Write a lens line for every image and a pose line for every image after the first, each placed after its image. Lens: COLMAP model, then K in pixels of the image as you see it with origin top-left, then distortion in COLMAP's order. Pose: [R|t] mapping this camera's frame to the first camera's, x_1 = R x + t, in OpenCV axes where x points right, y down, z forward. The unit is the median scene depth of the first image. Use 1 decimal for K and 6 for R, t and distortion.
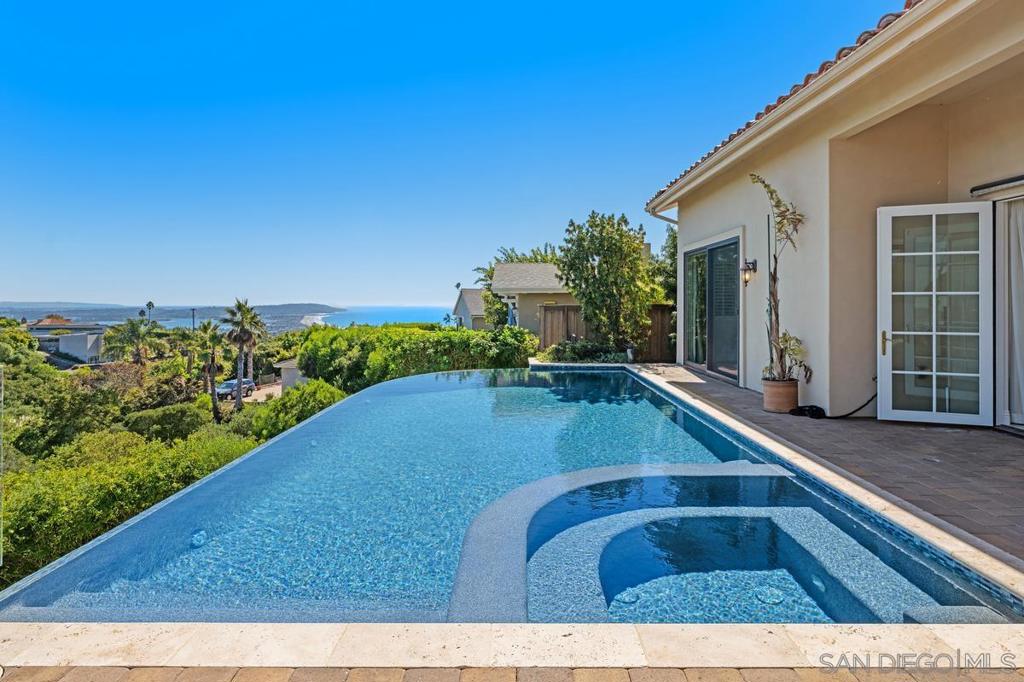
lens RADIAL K [[569.2, 0, 509.6], [0, 569.2, 299.7], [0, 0, 1]] dist [-0.006684, -0.000898]
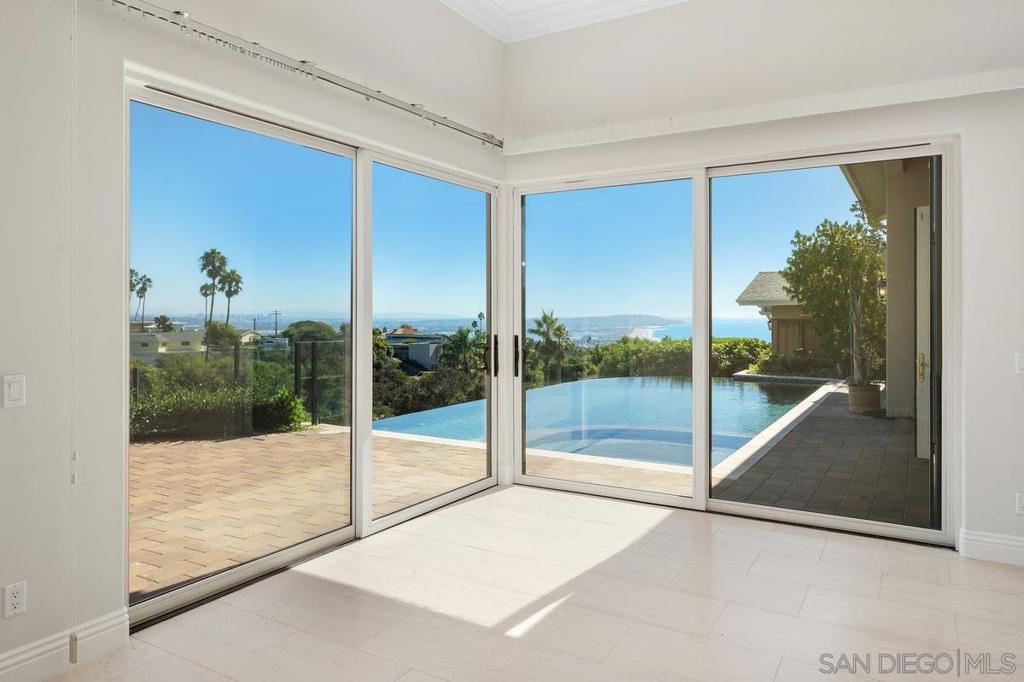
lens RADIAL K [[681.9, 0, 501.1], [0, 681.9, 309.1], [0, 0, 1]] dist [-0.002250, 0.000020]
pose [[0.856434, -0.002253, -0.516252, 0.082537], [0.001096, 0.999996, -0.002545, -0.001191], [0.516256, 0.001613, 0.856433, -0.077947]]
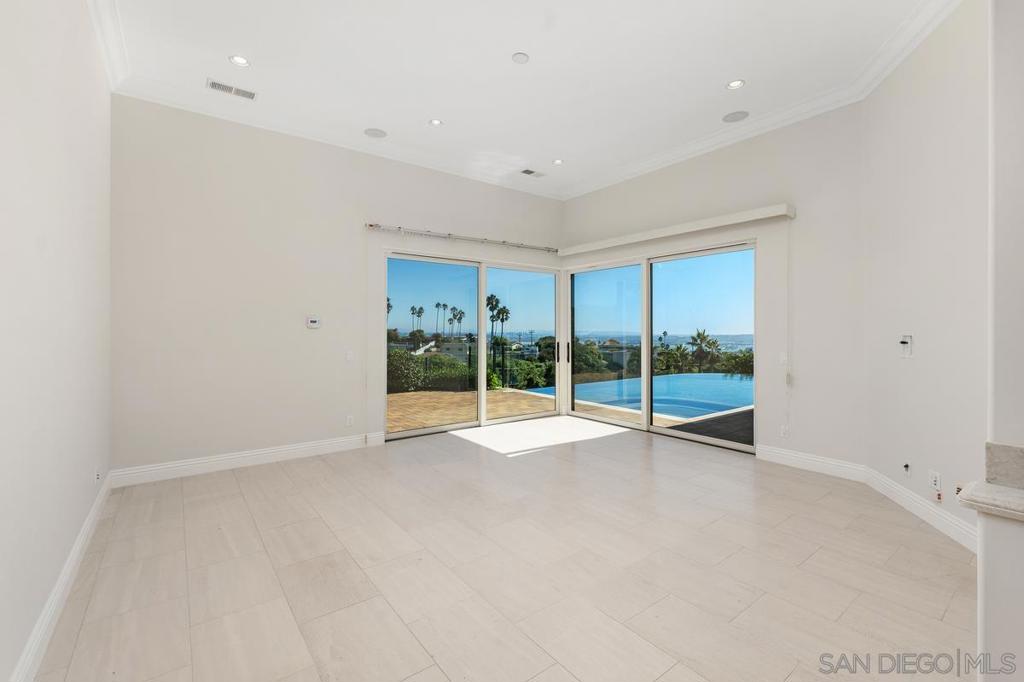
lens RADIAL K [[439.5, 0, 509.5], [0, 439.5, 324.8], [0, 0, 1]] dist [0.001234, 0.000065]
pose [[0.606677, -0.011377, -0.794867, 0.134999], [0.002037, 0.999917, -0.012757, -0.001288], [0.794946, 0.006120, 0.606649, -0.087027]]
